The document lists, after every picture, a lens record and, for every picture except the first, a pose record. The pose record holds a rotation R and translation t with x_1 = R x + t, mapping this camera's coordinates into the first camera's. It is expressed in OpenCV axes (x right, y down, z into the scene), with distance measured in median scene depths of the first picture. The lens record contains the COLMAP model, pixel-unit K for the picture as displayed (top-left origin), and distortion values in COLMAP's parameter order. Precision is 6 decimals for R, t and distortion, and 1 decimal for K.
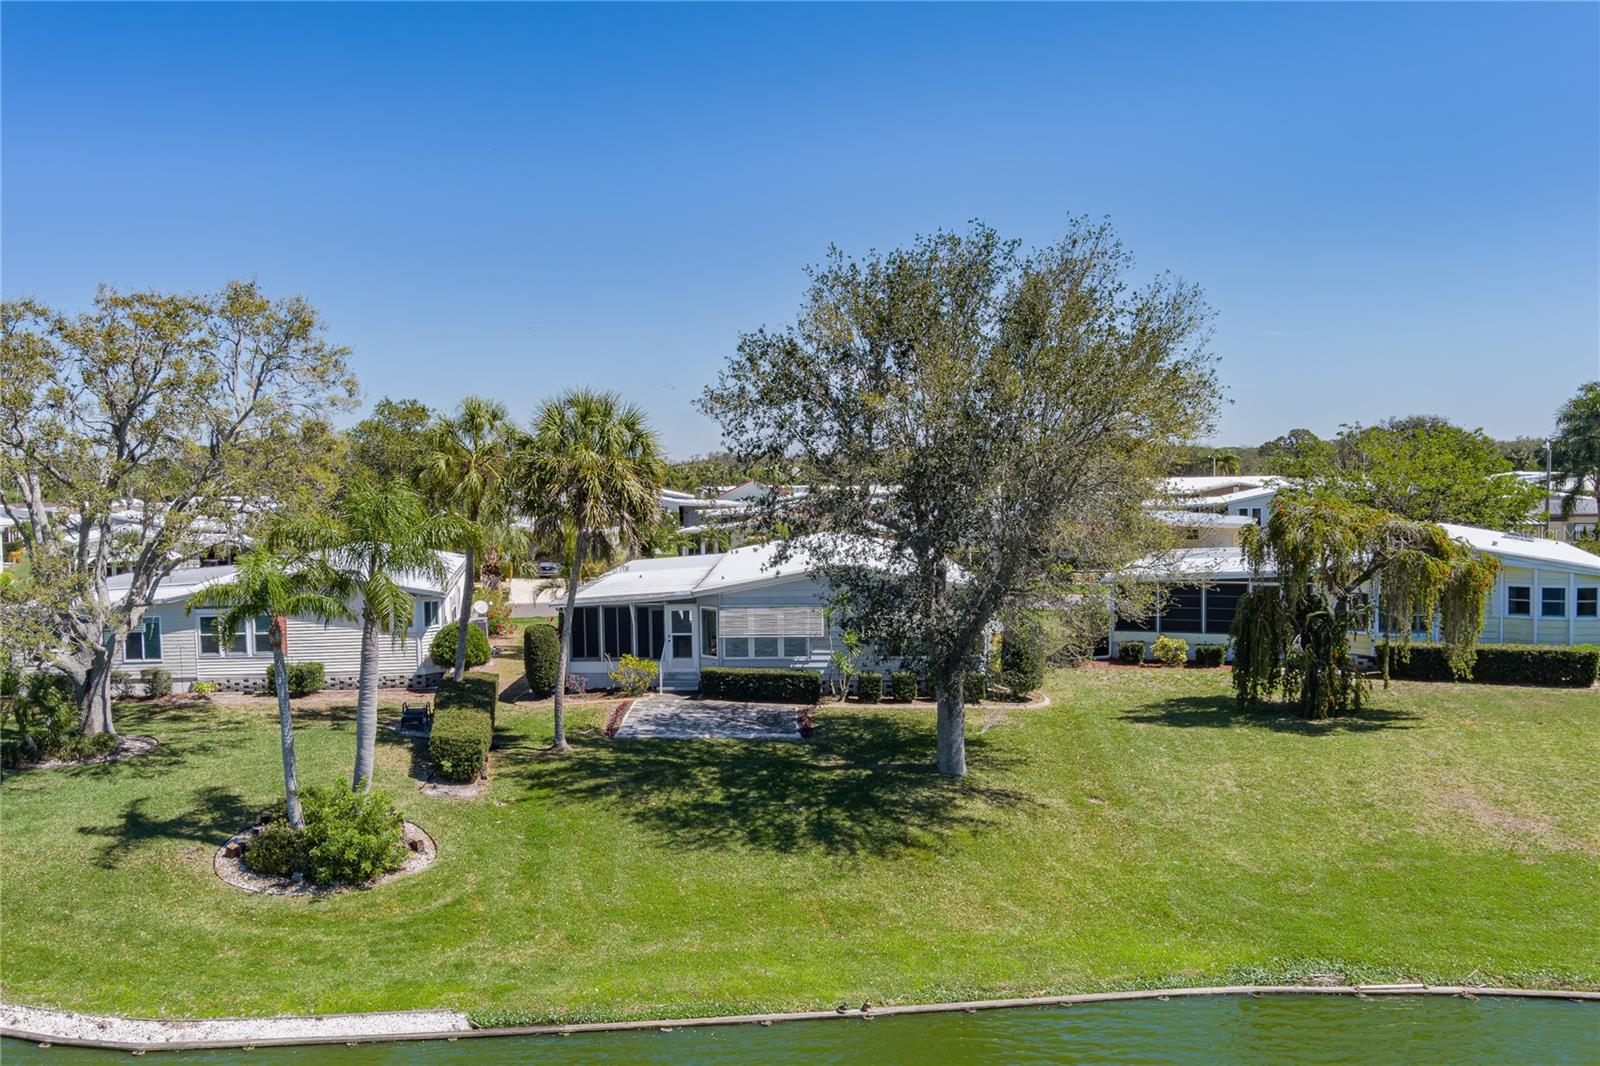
lens RADIAL K [[1381.5, 0, 583.4], [0, 1381.5, 532.4], [0, 0, 1]] dist [-0.074758, 0.005993]
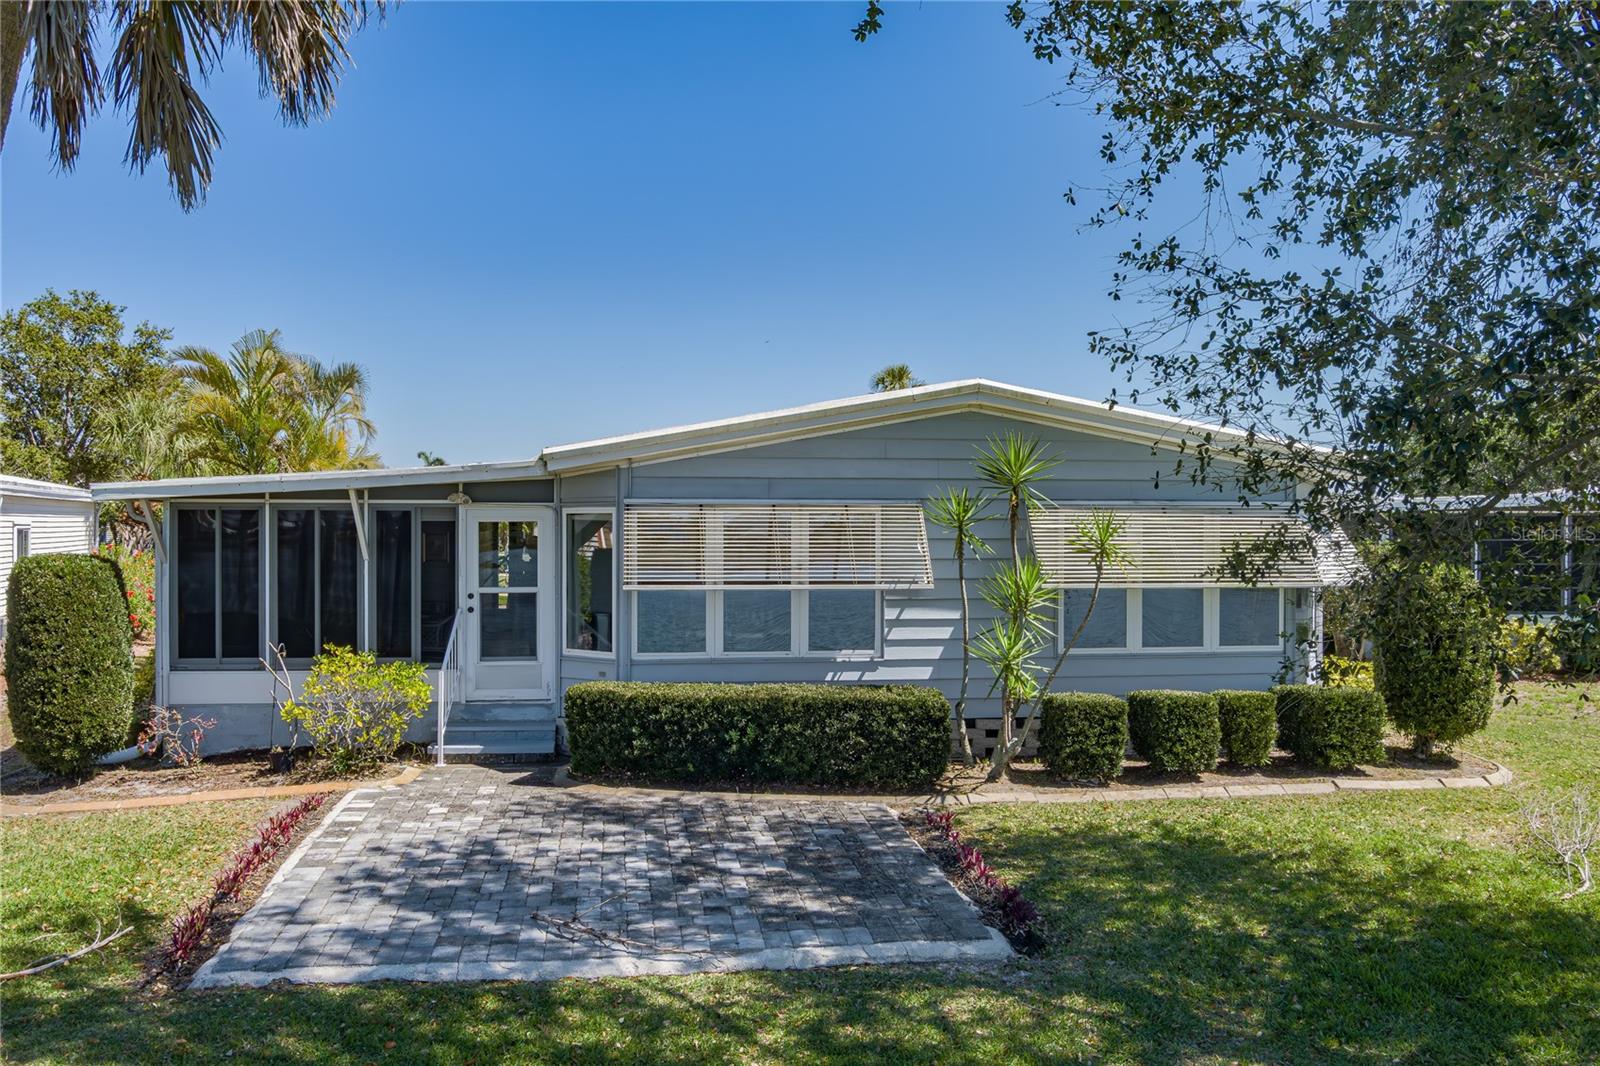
lens RADIAL K [[1308.3, 0, 800.0], [0, 1308.3, 533.0], [0, 0, 1]] dist [-0.070587, 0.000801]
pose [[0.957064, 0.025654, 0.288741, 0.056950], [-0.014128, 0.999021, -0.041929, 0.088403], [-0.289534, 0.036050, 0.956489, 0.814292]]
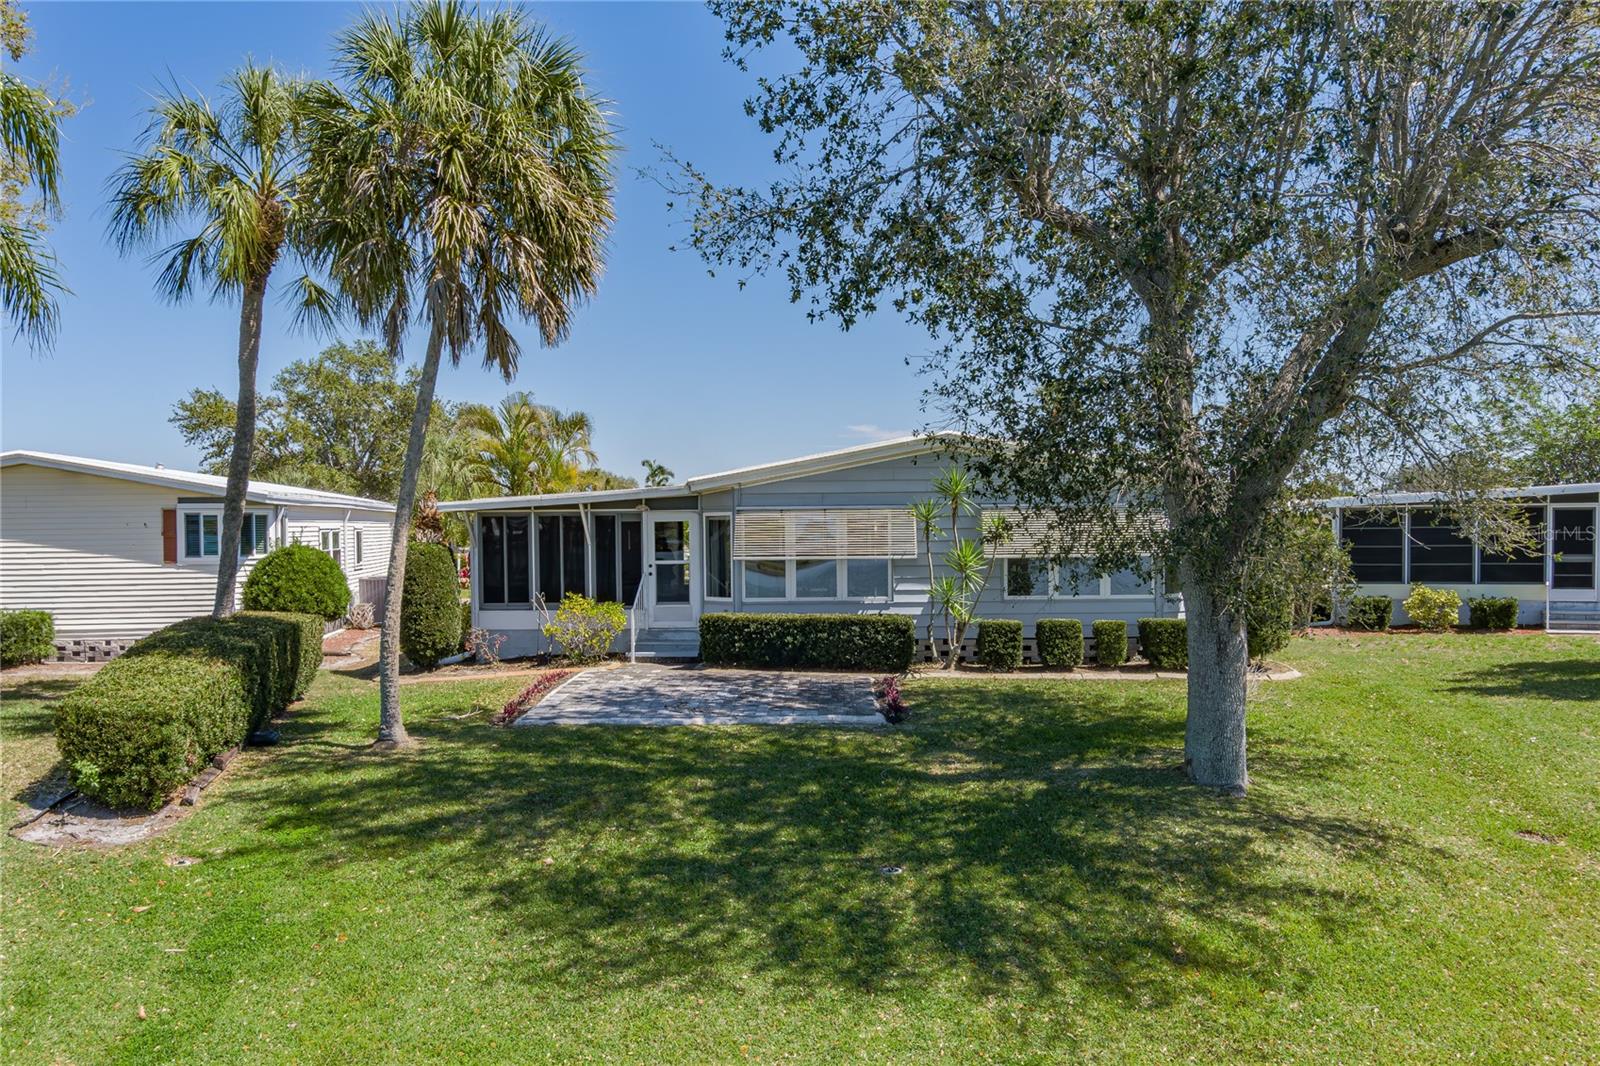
lens RADIAL K [[1331.1, 0, 800.0], [0, 1331.1, 533.0], [0, 0, 1]] dist [-0.069018, -0.001658]
pose [[0.992451, 0.015155, 0.121700, 0.069049], [-0.010097, 0.999064, -0.042073, 0.103528], [-0.122224, 0.040527, 0.991675, 0.535511]]
